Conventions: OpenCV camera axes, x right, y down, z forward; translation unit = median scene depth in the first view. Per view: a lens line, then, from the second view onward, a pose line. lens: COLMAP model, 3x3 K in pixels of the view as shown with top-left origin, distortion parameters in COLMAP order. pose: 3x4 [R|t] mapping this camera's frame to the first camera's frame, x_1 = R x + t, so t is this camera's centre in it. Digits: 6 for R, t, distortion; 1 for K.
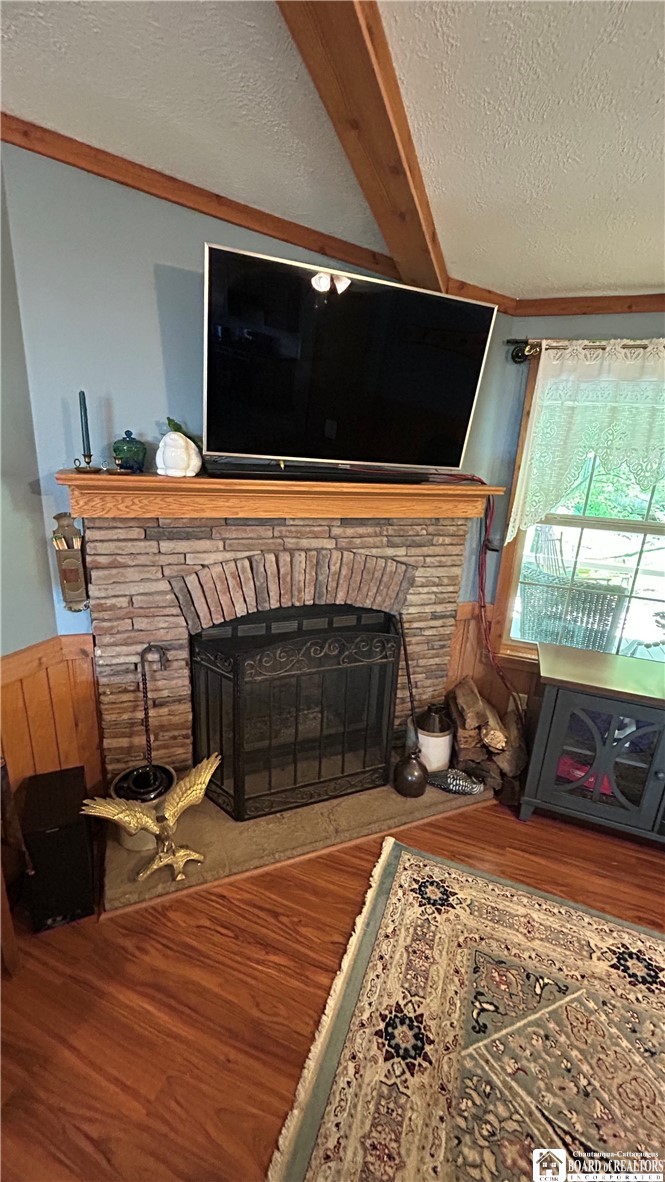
lens RADIAL K [[474.5, 0, 334.8], [0, 474.5, 594.3], [0, 0, 1]] dist [-0.002273, 0.001184]
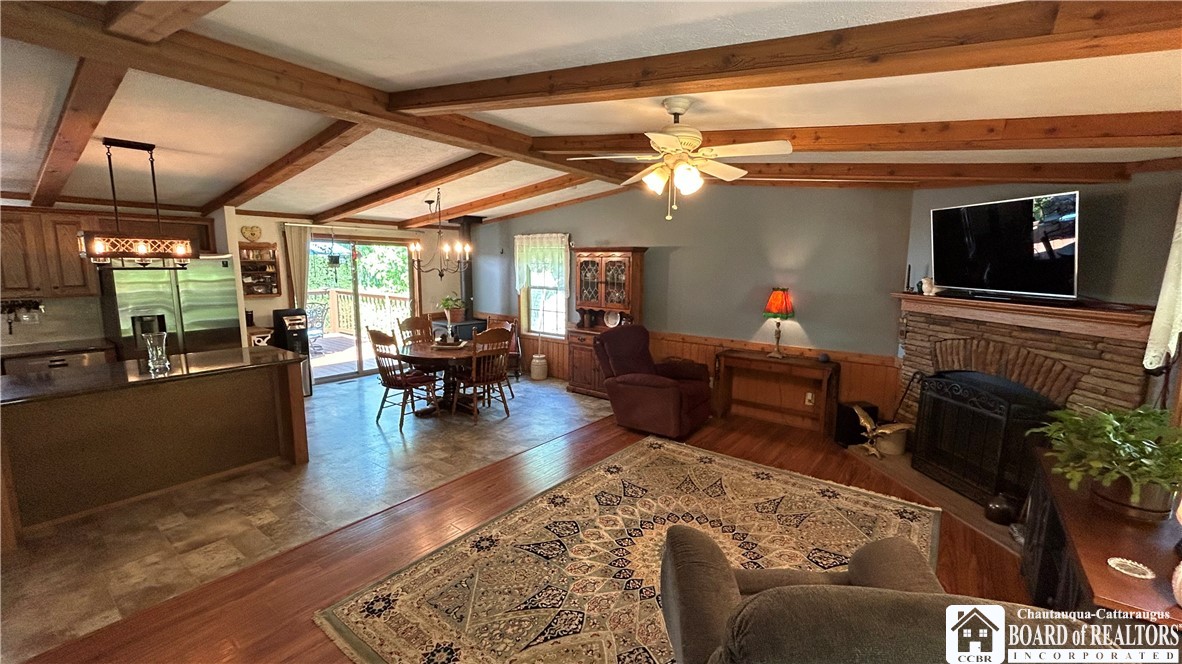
lens RADIAL K [[474.5, 0, 591.7], [0, 474.5, 334.6], [0, 0, 1]] dist [-0.002273, 0.001184]
pose [[-0.279871, 0.088716, -0.955930, 2.031822], [-0.297598, 0.938656, 0.174242, 0.017862], [0.912748, 0.333248, -0.236301, 0.078634]]
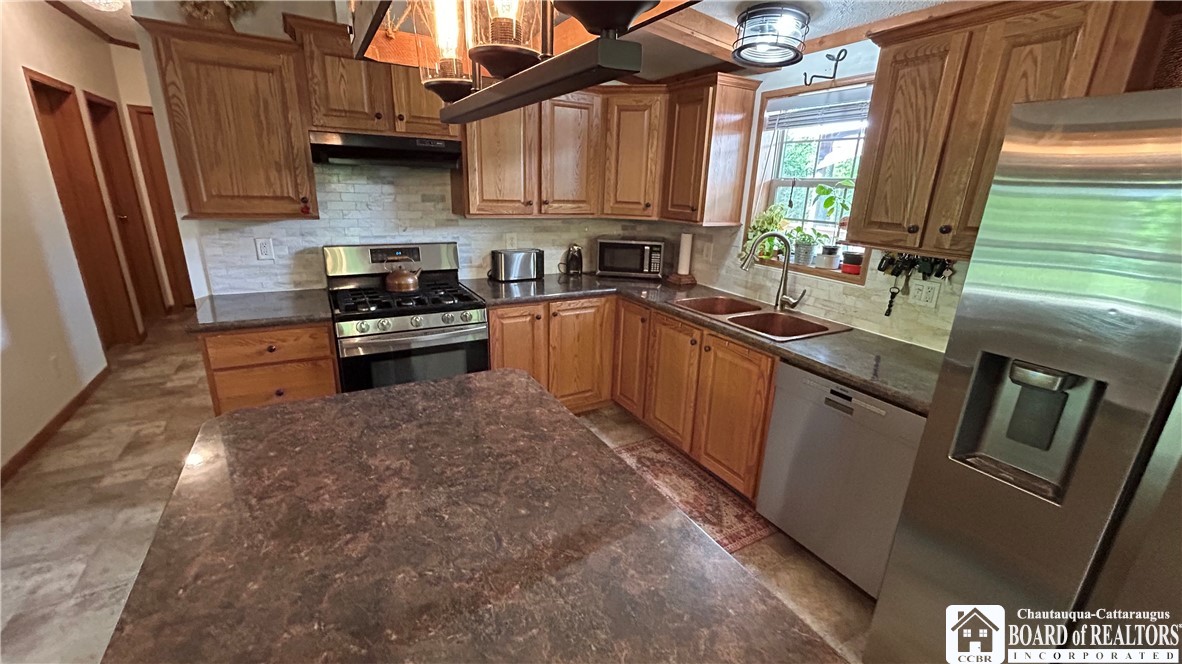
lens RADIAL K [[474.5, 0, 598.3], [0, 474.5, 334.4], [0, 0, 1]] dist [-0.002273, 0.001184]
pose [[-0.773148, -0.267311, 0.575141, 0.557726], [0.104099, 0.841055, 0.530839, 0.570883], [-0.625624, 0.470288, -0.622433, -1.748044]]
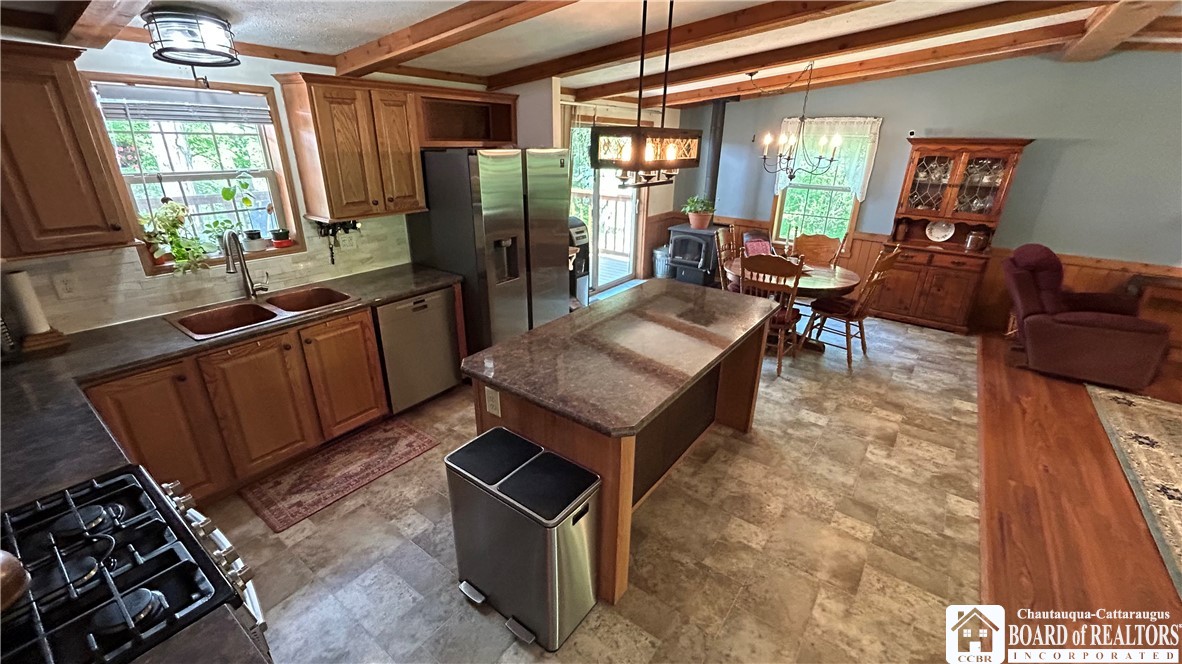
lens RADIAL K [[474.5, 0, 596.8], [0, 474.5, 330.4], [0, 0, 1]] dist [-0.002273, 0.001184]
pose [[-0.265724, 0.303282, -0.915101, 2.012633], [-0.304612, 0.874183, 0.378173, 0.501314], [0.914660, 0.379240, -0.139909, -1.744613]]
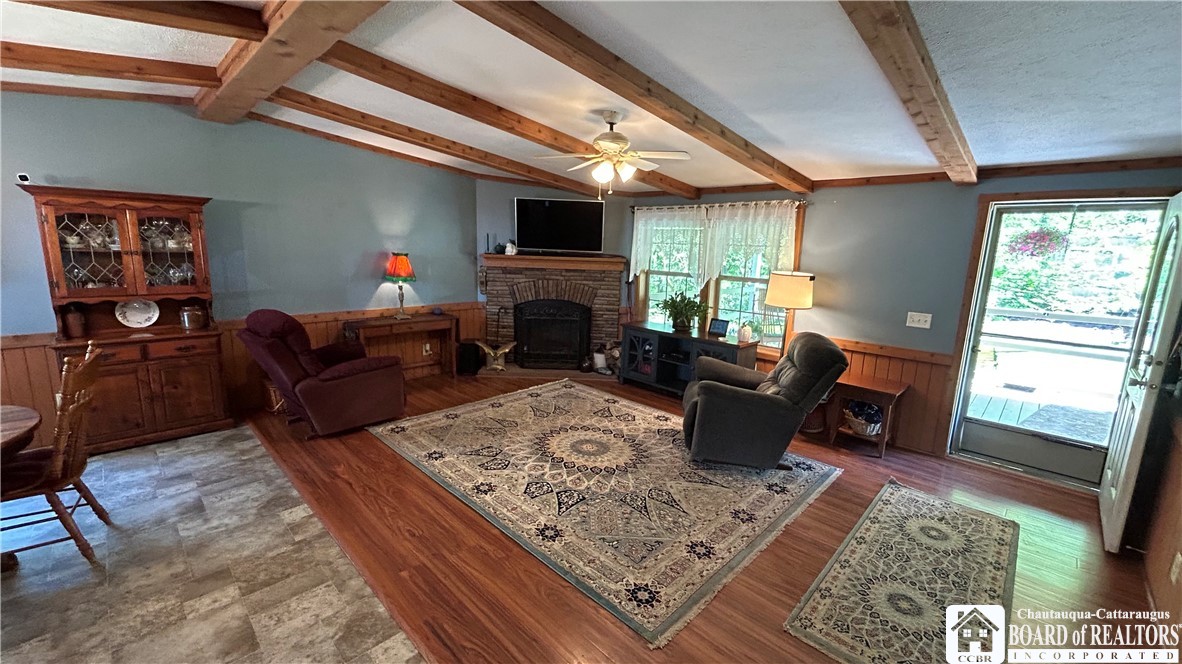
lens RADIAL K [[474.5, 0, 593.1], [0, 474.5, 334.9], [0, 0, 1]] dist [-0.002273, 0.001184]
pose [[0.916632, 0.049604, -0.396642, 1.412055], [-0.095696, 0.990647, -0.097263, 0.530959], [0.388108, 0.127112, 0.912806, -1.617633]]
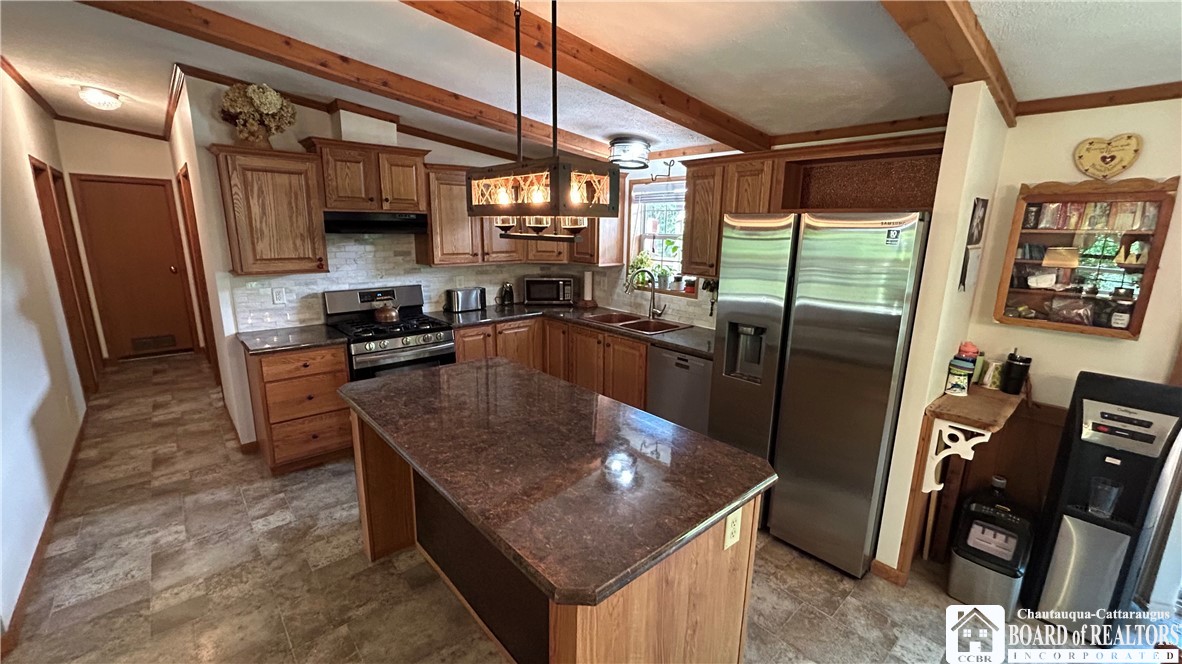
lens RADIAL K [[474.5, 0, 598.4], [0, 474.5, 340.1], [0, 0, 1]] dist [-0.002273, 0.001184]
pose [[-0.889858, -0.173286, 0.422049, 0.274774], [0.065862, 0.866583, 0.494668, 0.326037], [-0.451459, 0.467981, -0.759722, -1.224721]]
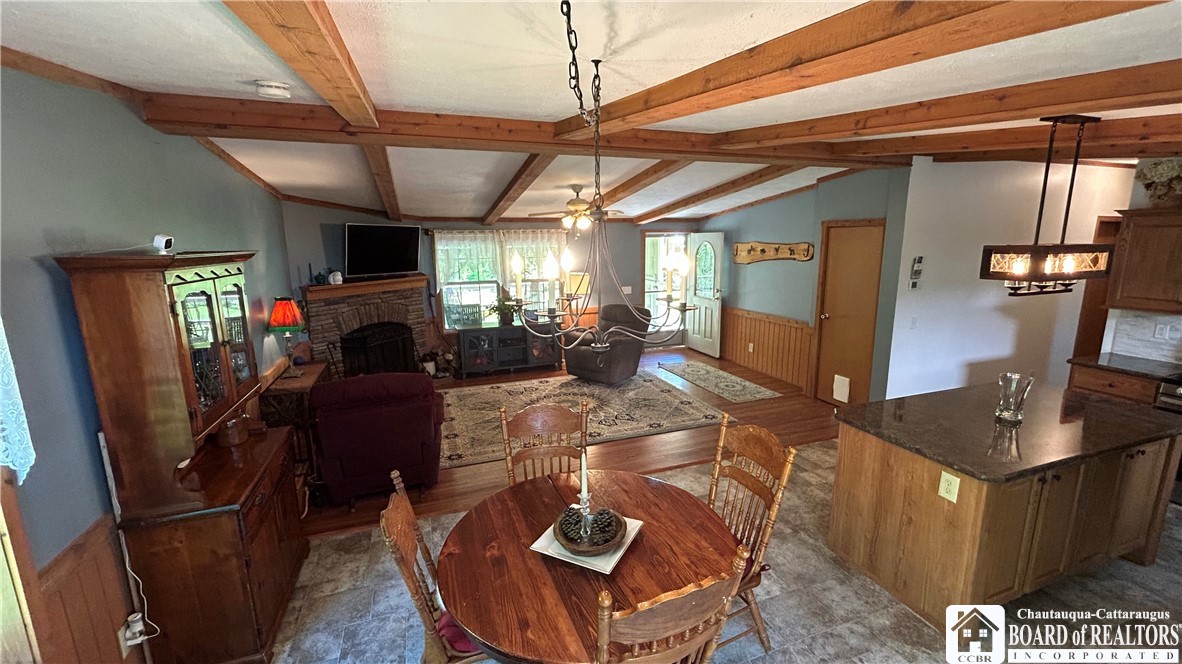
lens RADIAL K [[474.5, 0, 593.5], [0, 474.5, 335.2], [0, 0, 1]] dist [-0.002273, 0.001184]
pose [[0.752406, -0.190840, 0.630448, -0.959555], [0.236592, 0.971538, 0.011730, 0.399817], [-0.614743, 0.140333, 0.776143, -2.176133]]
